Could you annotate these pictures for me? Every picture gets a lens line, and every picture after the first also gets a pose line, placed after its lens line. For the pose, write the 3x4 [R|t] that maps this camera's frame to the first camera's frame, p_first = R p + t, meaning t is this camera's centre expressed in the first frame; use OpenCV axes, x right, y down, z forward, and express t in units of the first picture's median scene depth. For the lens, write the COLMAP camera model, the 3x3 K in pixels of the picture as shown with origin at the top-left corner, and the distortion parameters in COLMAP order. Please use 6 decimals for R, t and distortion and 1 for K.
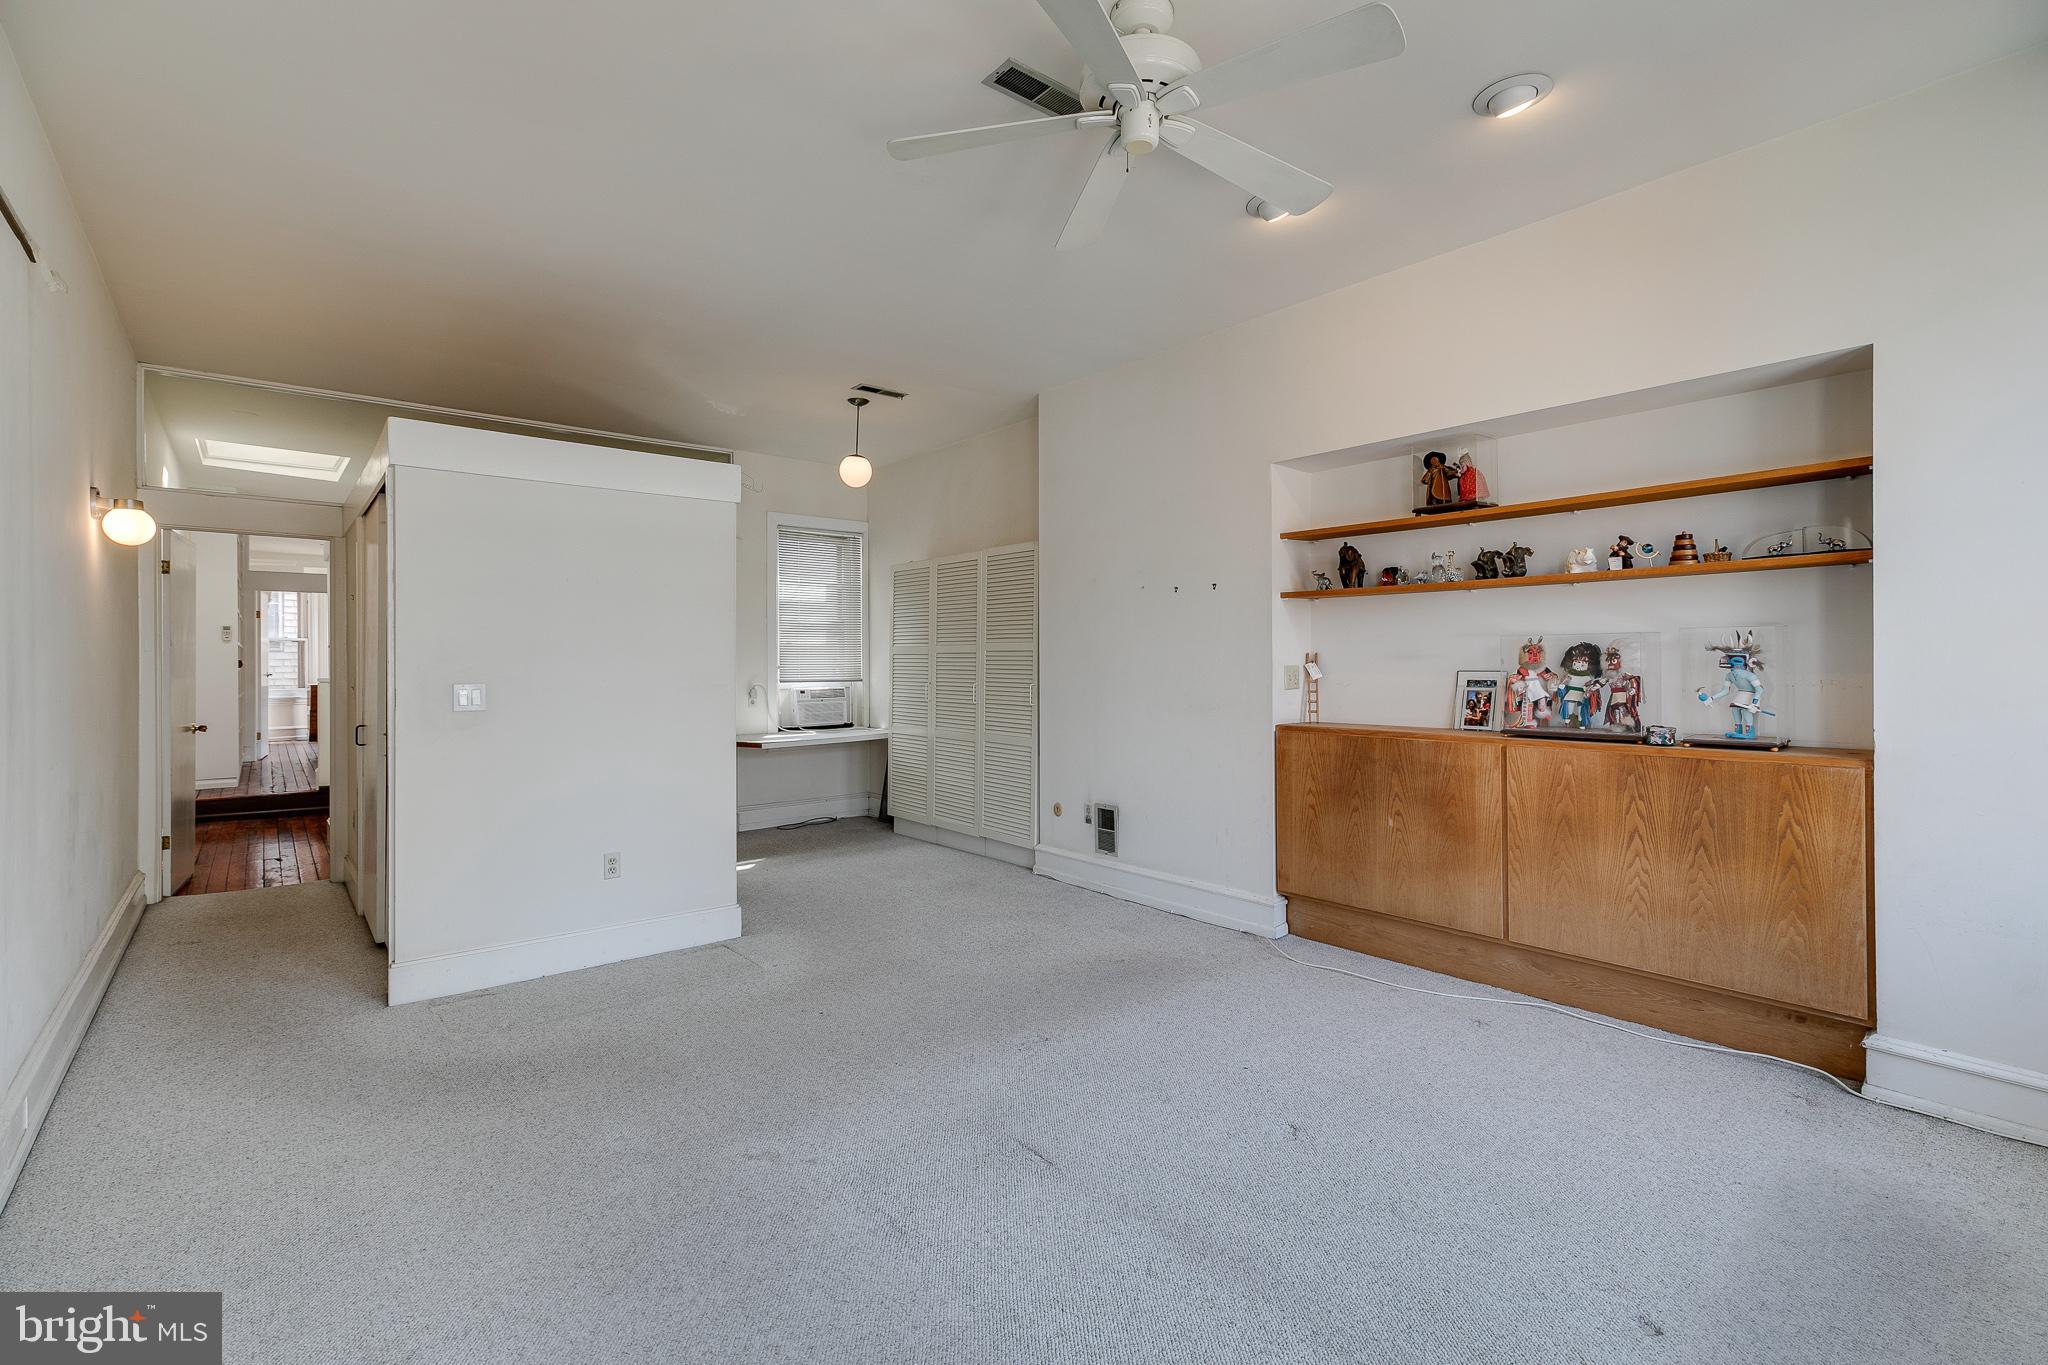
lens RADIAL K [[925.3, 0, 1030.6], [0, 925.3, 660.0], [0, 0, 1]] dist [0.002605, 0.000341]
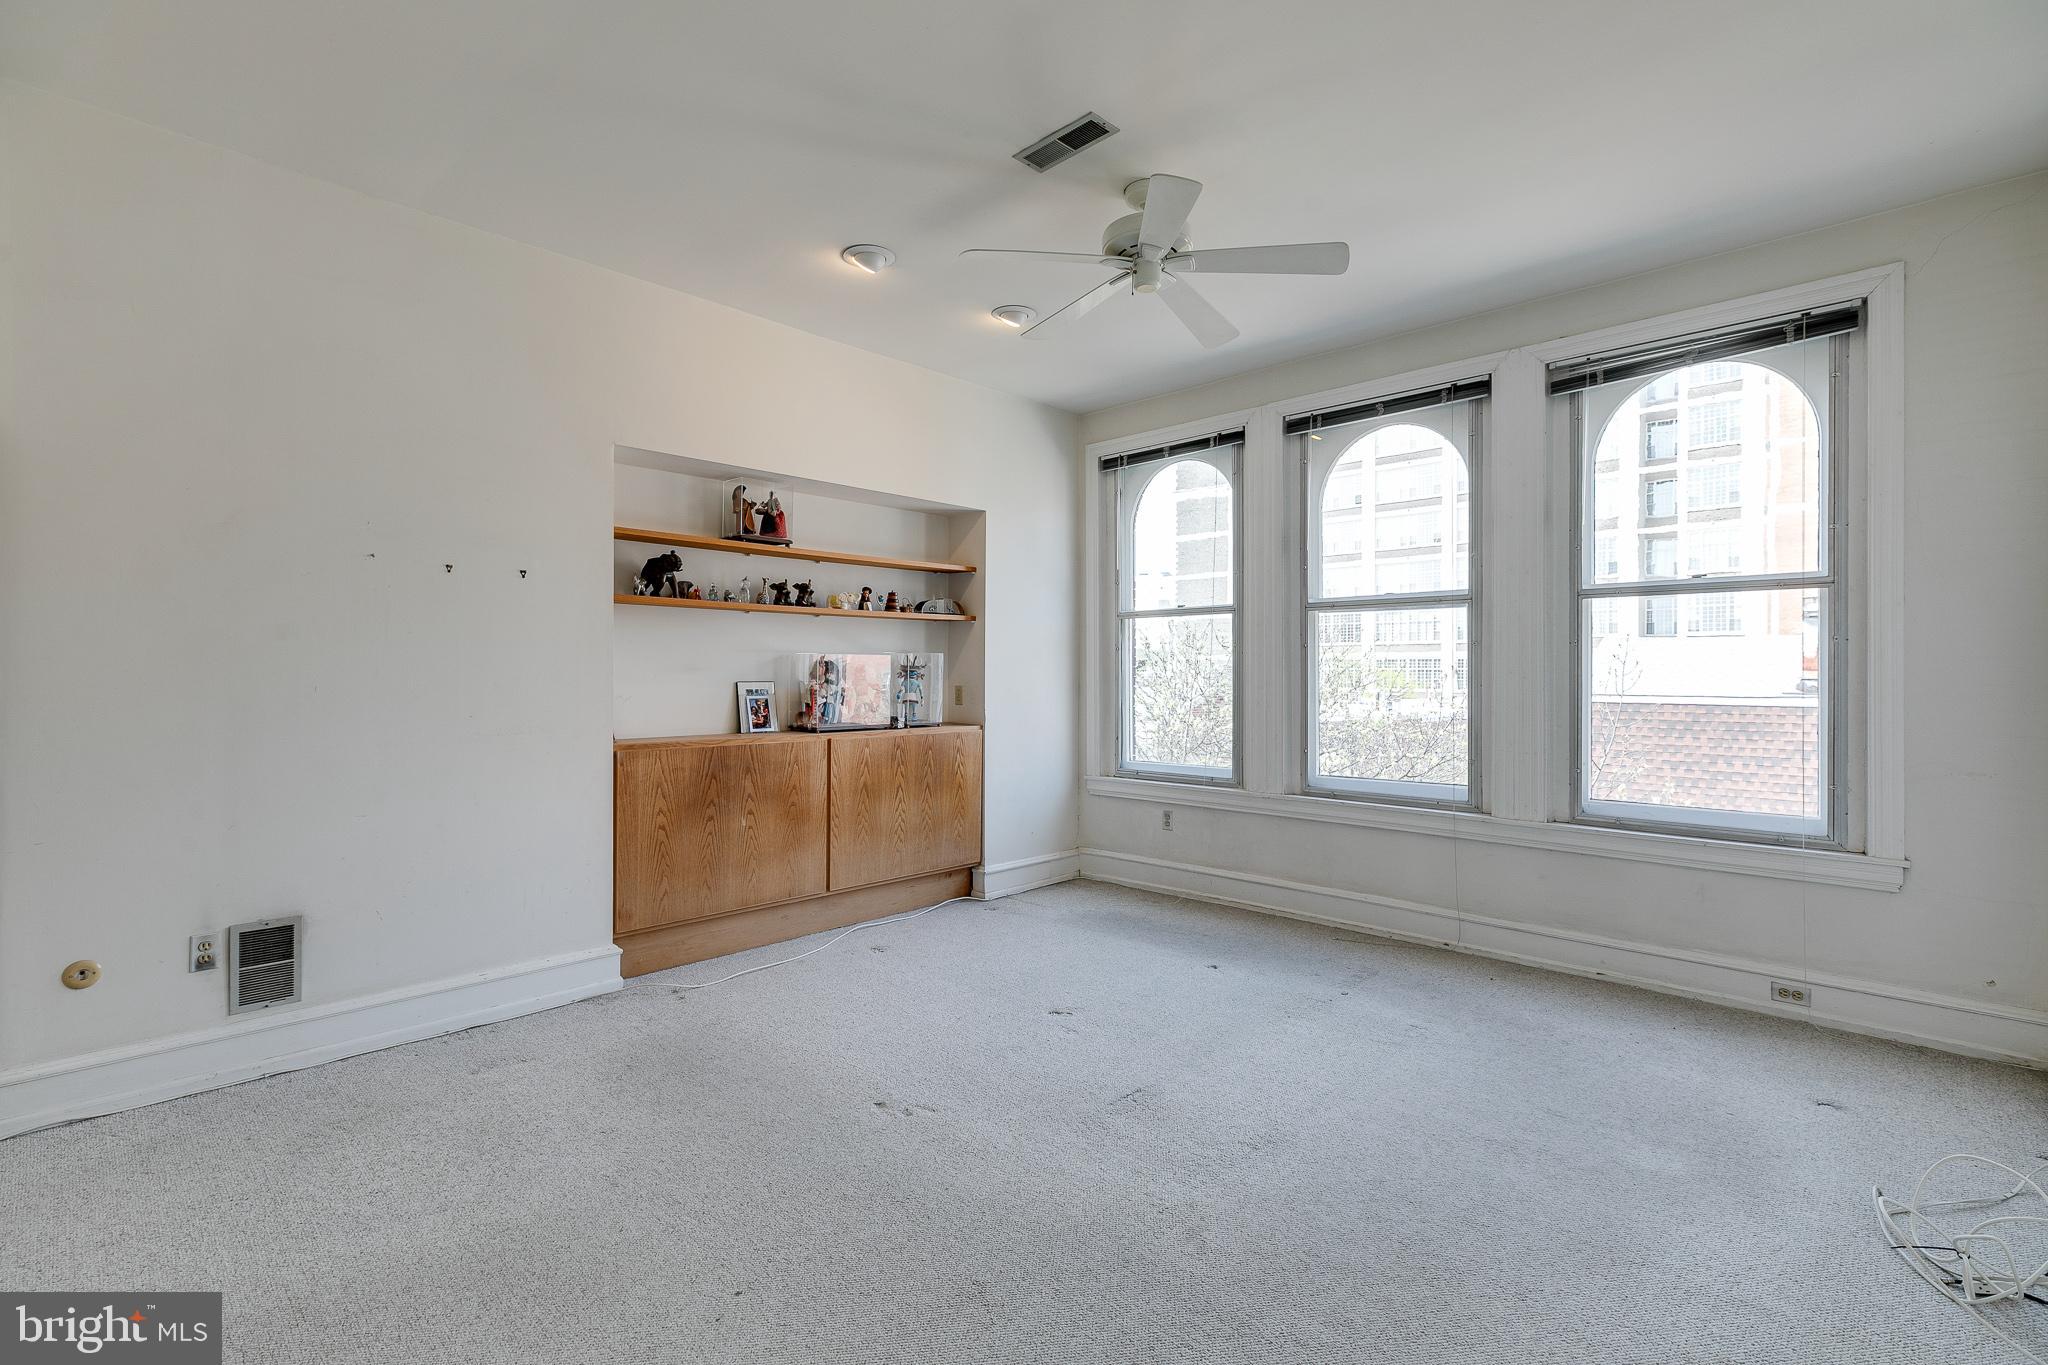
lens RADIAL K [[925.3, 0, 1030.6], [0, 925.3, 660.0], [0, 0, 1]] dist [0.002605, 0.000341]
pose [[-0.110526, 0.016693, 0.993733, -0.725110], [-0.006060, 0.999829, -0.017469, 0.003396], [-0.993855, -0.007953, -0.110406, 0.794246]]
